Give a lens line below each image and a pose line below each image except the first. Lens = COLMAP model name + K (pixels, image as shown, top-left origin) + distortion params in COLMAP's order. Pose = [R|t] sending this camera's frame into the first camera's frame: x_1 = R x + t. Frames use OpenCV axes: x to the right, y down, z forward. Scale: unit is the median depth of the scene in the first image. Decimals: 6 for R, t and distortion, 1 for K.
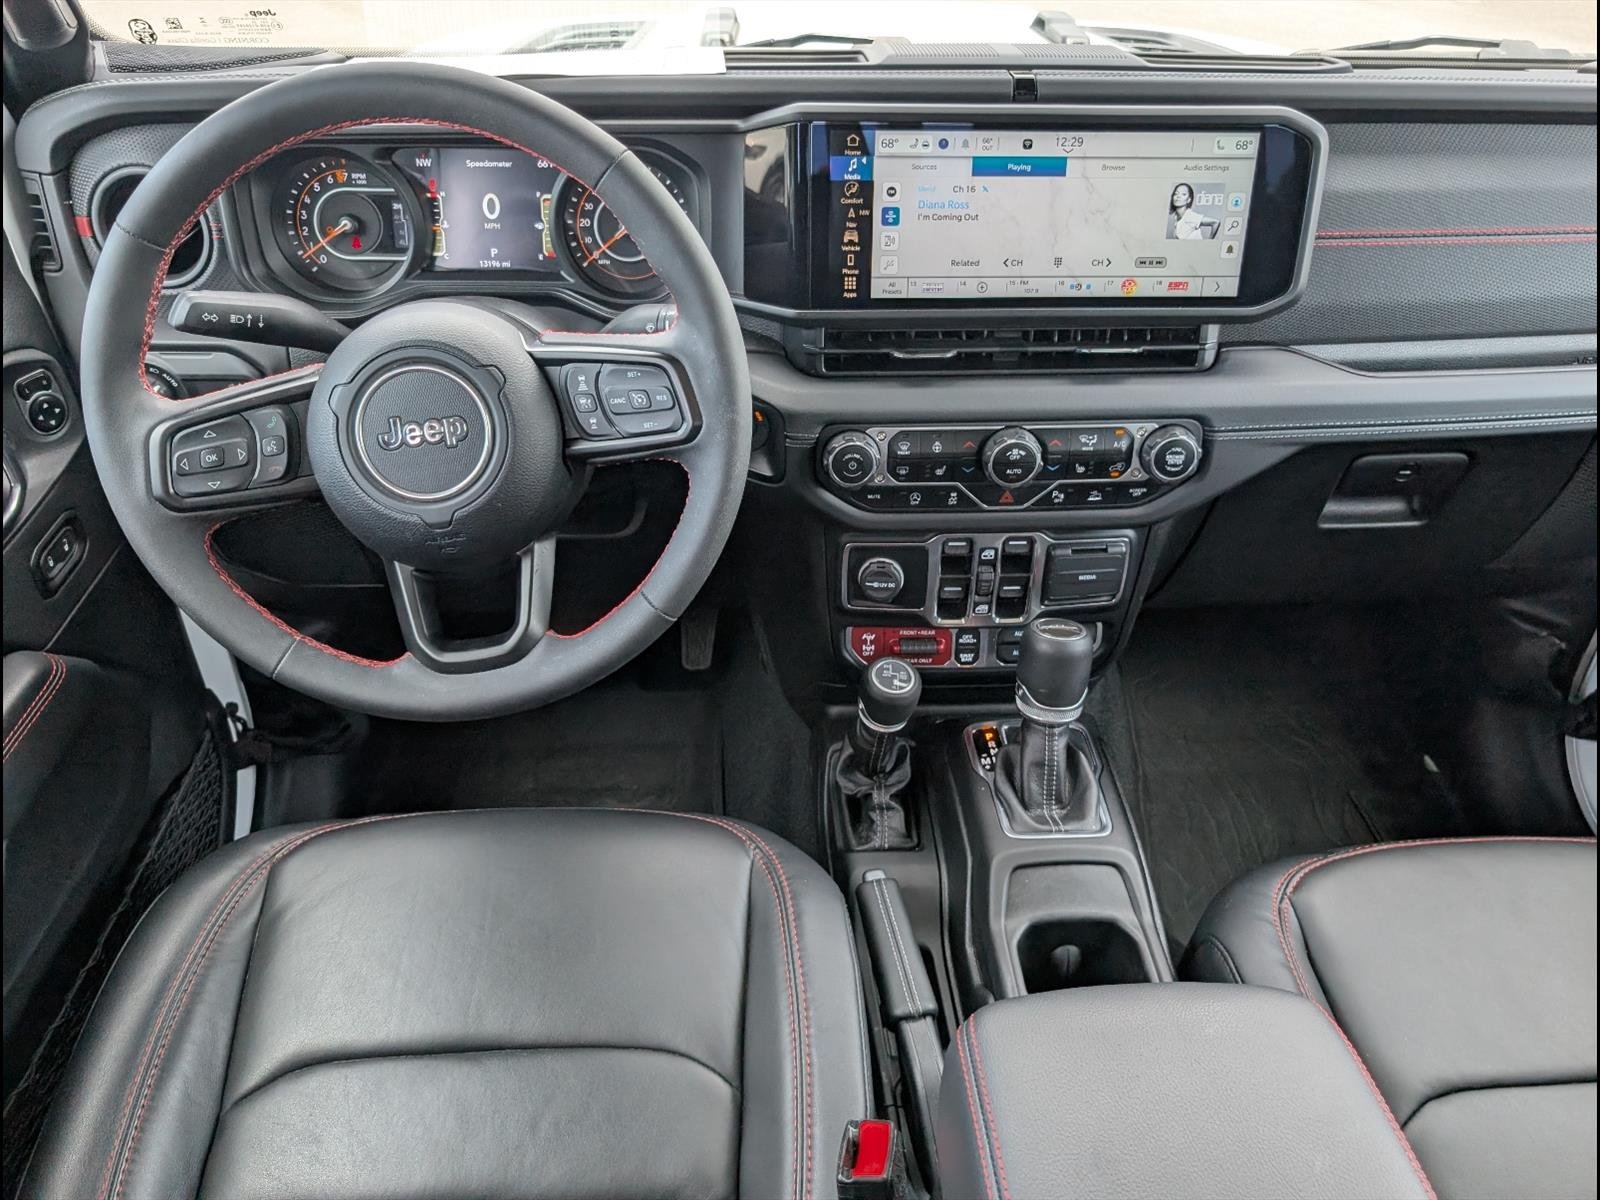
lens RADIAL K [[1274.4, 0, 825.7], [0, 1274.4, 618.7], [0, 0, 1]] dist [0.002750, -0.001529]
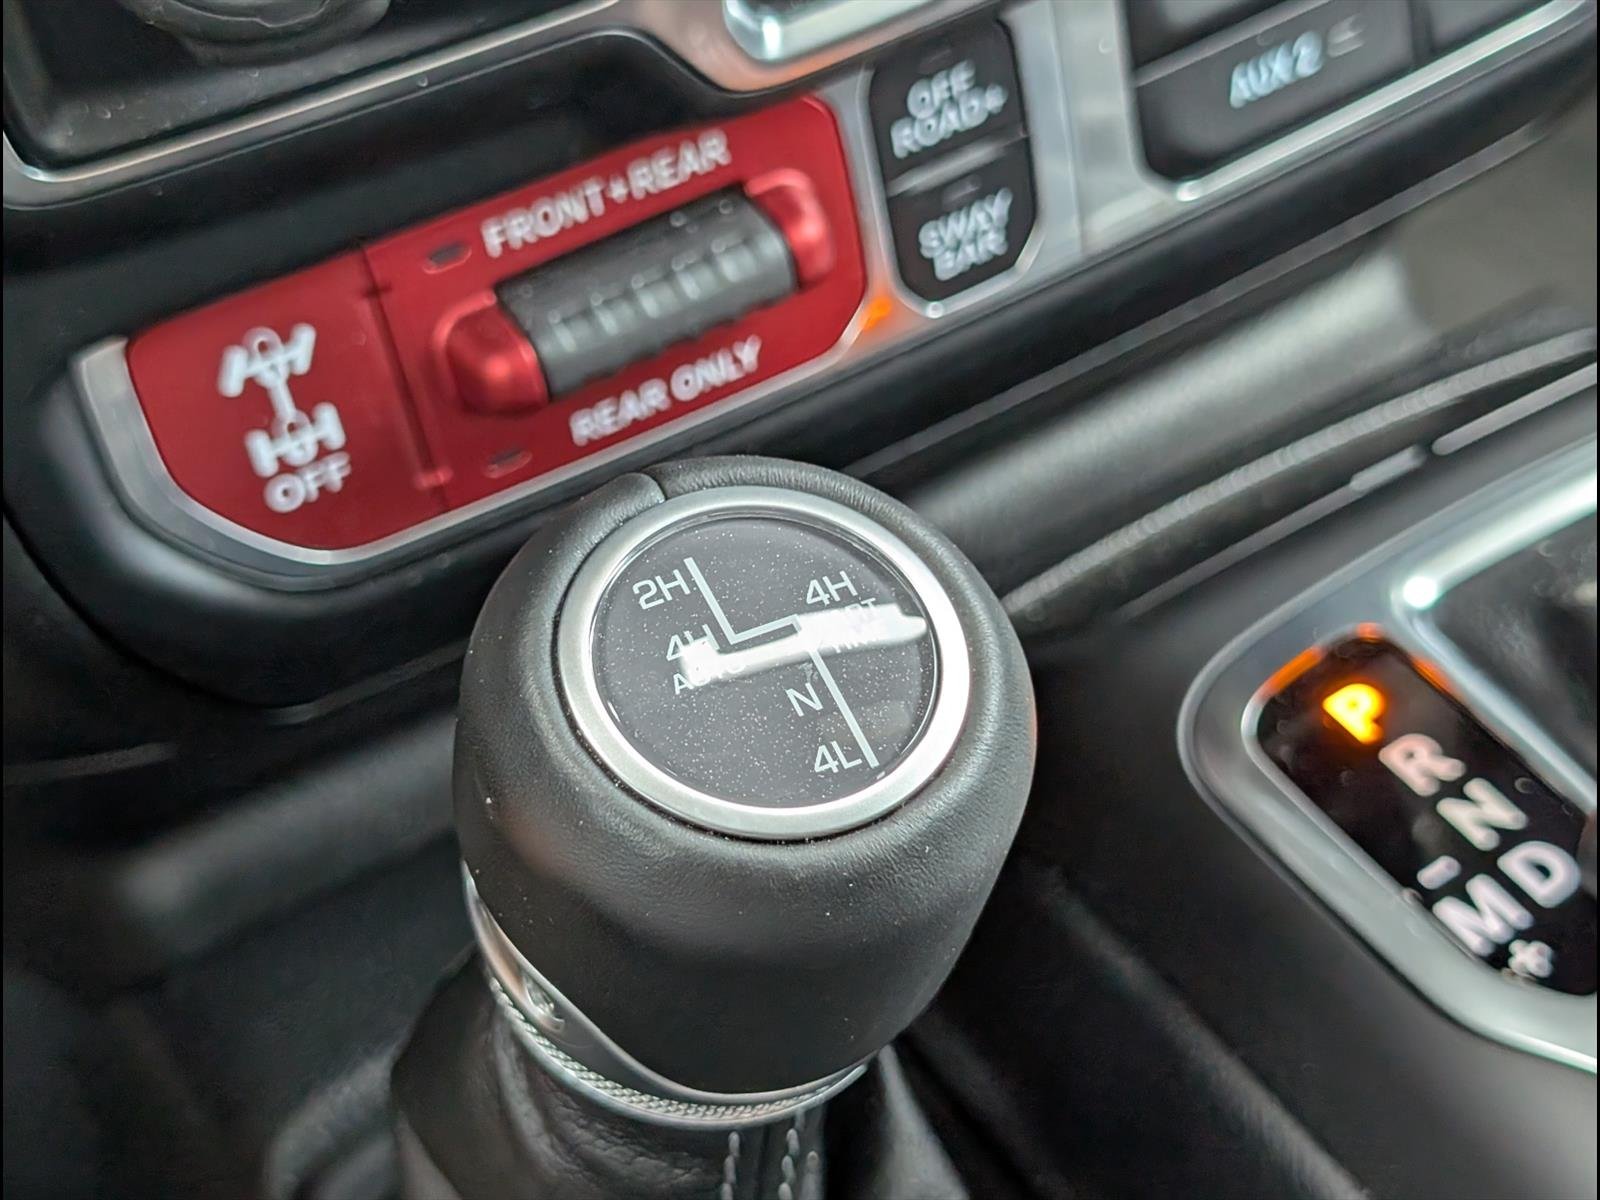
lens RADIAL K [[2854.8, 0, 815.0], [0, 2854.8, 599.8], [0, 0, 1]] dist [0.251001, 0.000000]
pose [[0.881517, -0.390946, 0.264744, -0.003750], [0.340386, 0.914789, 0.217483, -0.008530], [-0.327209, -0.101600, 0.939474, 0.816380]]
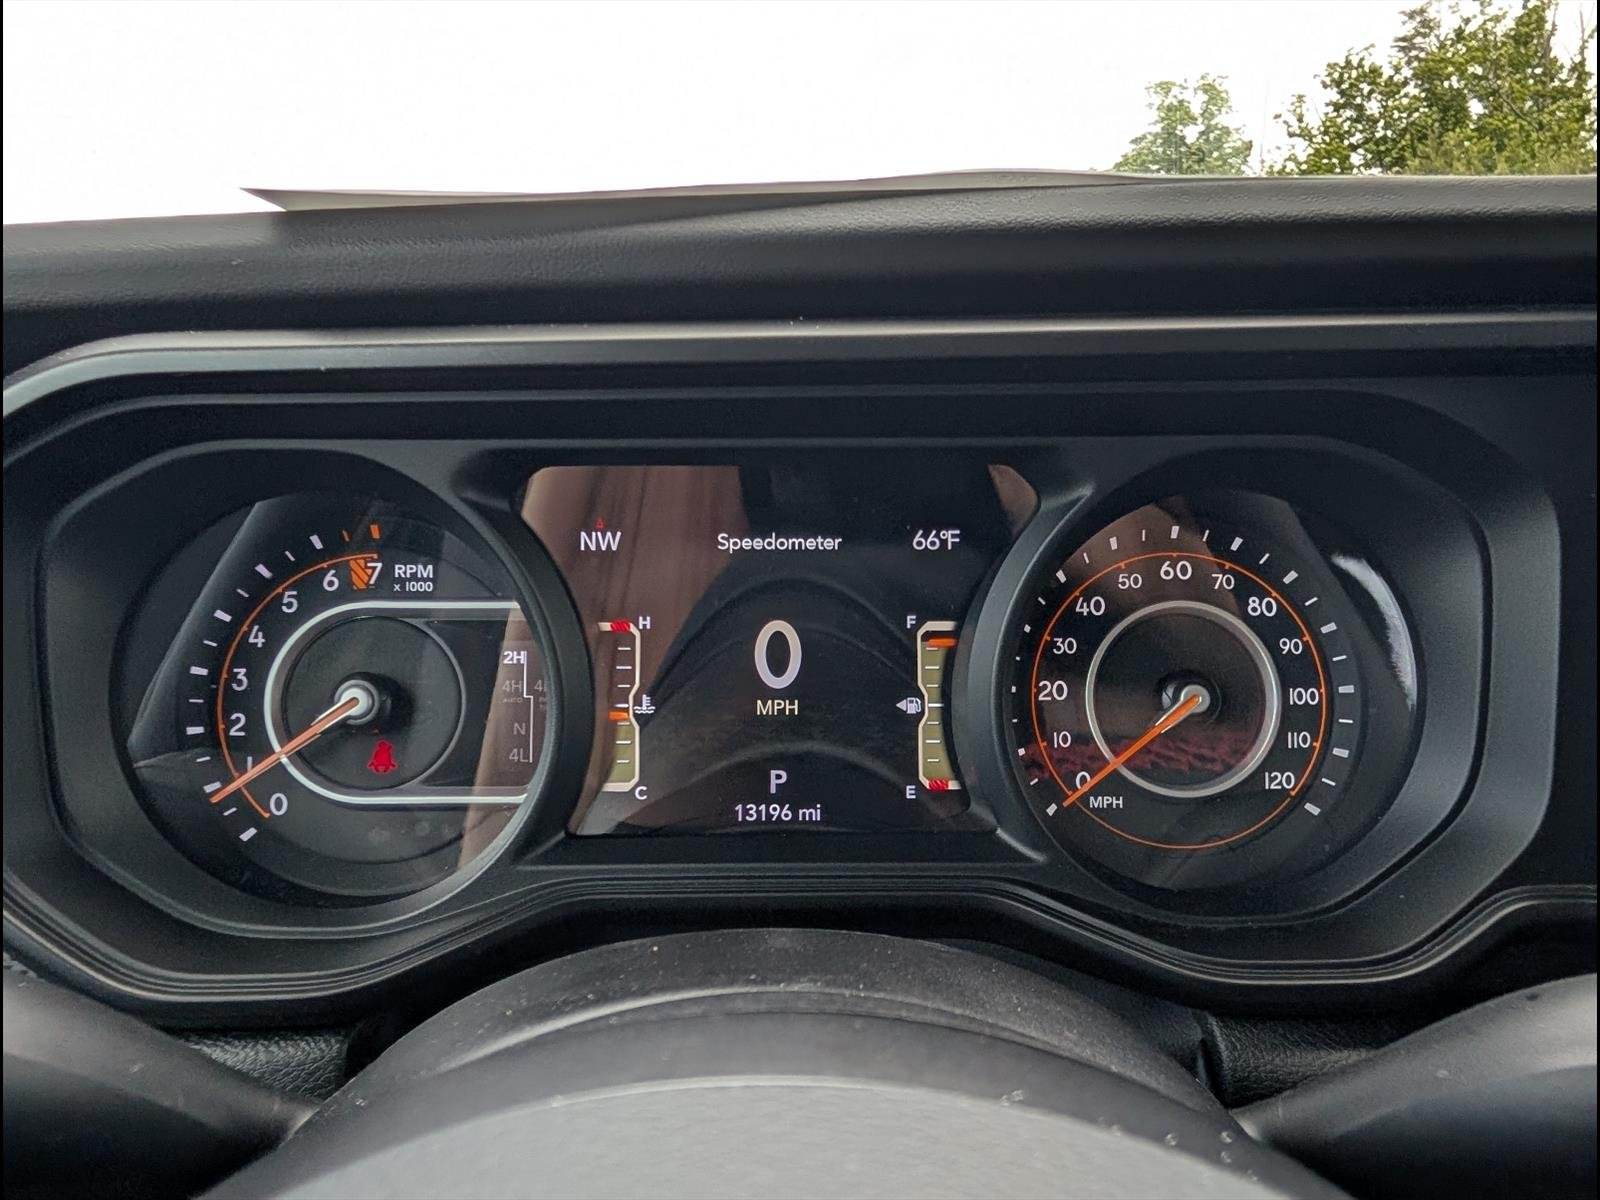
lens RADIAL K [[1123.2, 0, 837.9], [0, 1123.2, 670.5], [0, 0, 1]] dist [-0.001832, 0.007738]
pose [[0.999416, -0.018738, -0.028591, -0.243093], [0.005911, 0.918510, -0.395353, -0.201036], [0.033669, 0.394953, 0.918084, 0.735304]]
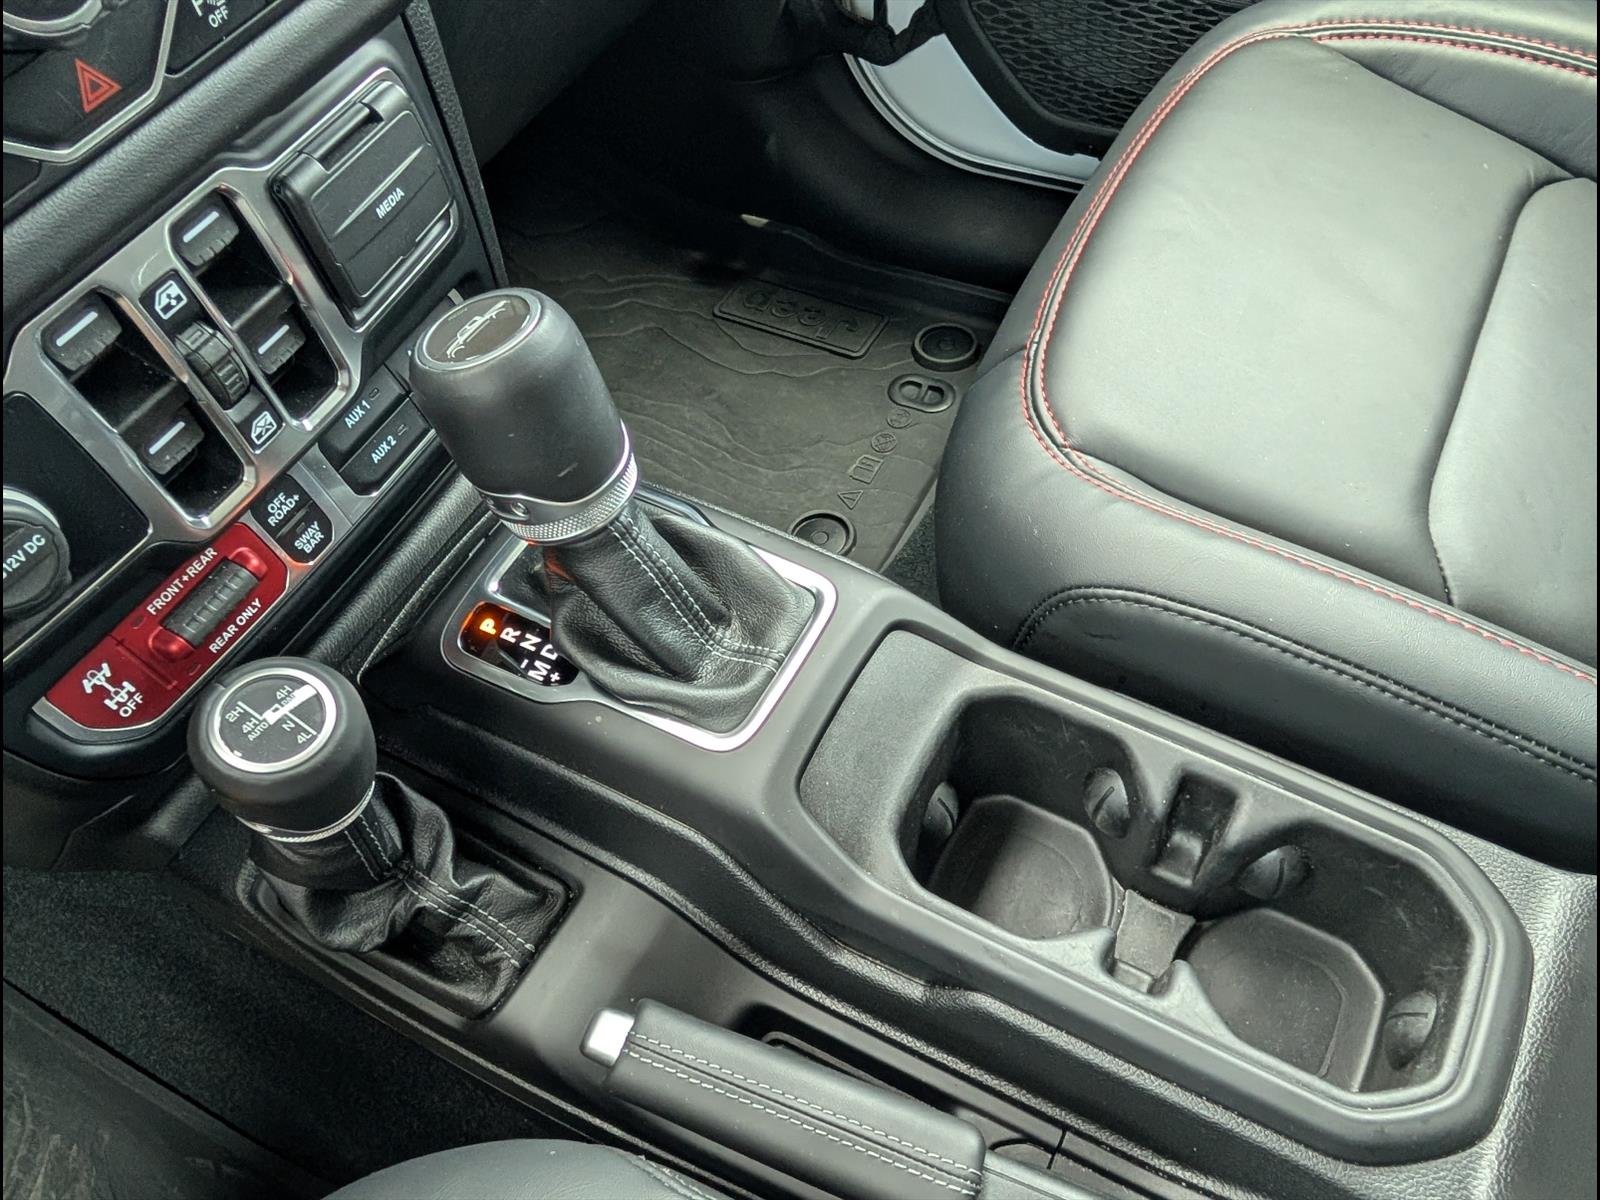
lens RADIAL K [[1123.2, 0, 830.1], [0, 1123.2, 667.7], [0, 0, 1]] dist [-0.001832, 0.007738]
pose [[0.529012, -0.750939, 0.395268, 0.021609], [0.563930, 0.659142, 0.497509, -0.037168], [-0.634137, -0.040285, 0.772171, 0.675714]]
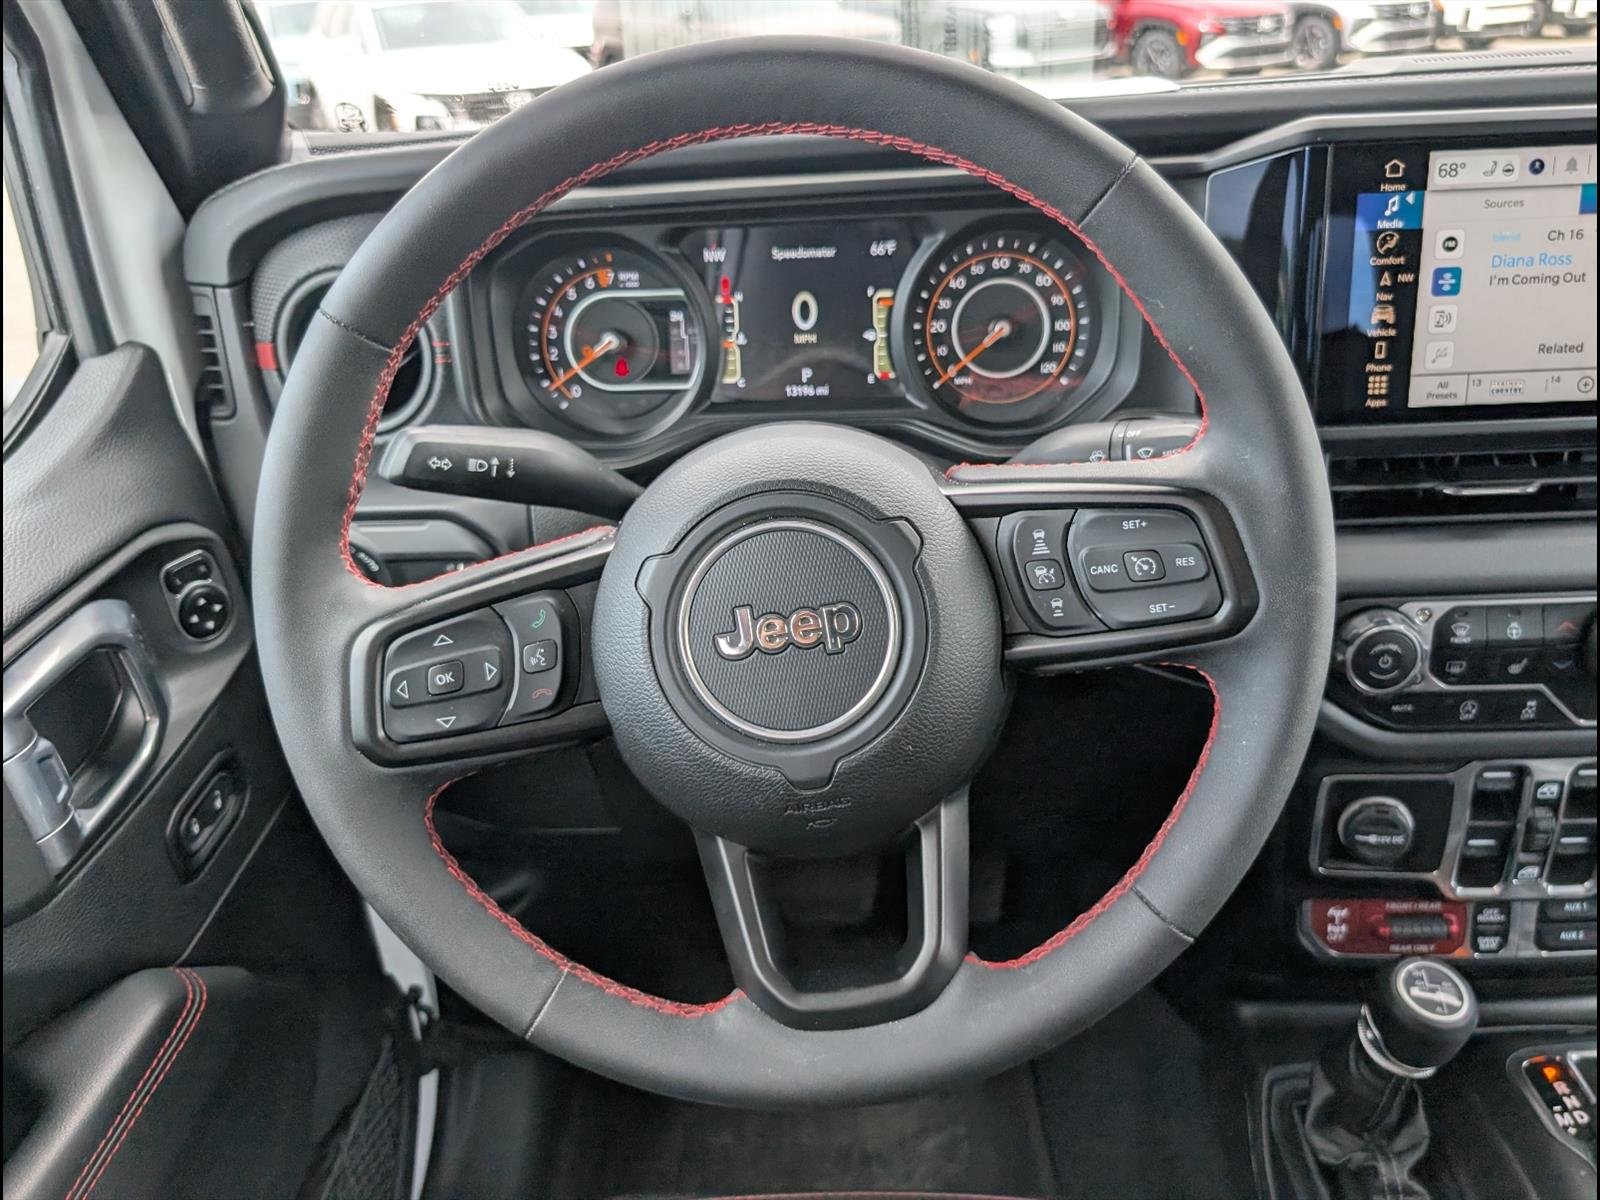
lens RADIAL K [[1274.4, 0, 802.2], [0, 1274.4, 612.5], [0, 0, 1]] dist [0.002750, -0.001529]
pose [[0.993611, -0.022999, -0.110492, -0.193351], [0.007023, 0.989718, -0.142857, -0.054815], [0.112641, 0.141168, 0.983557, 0.327285]]
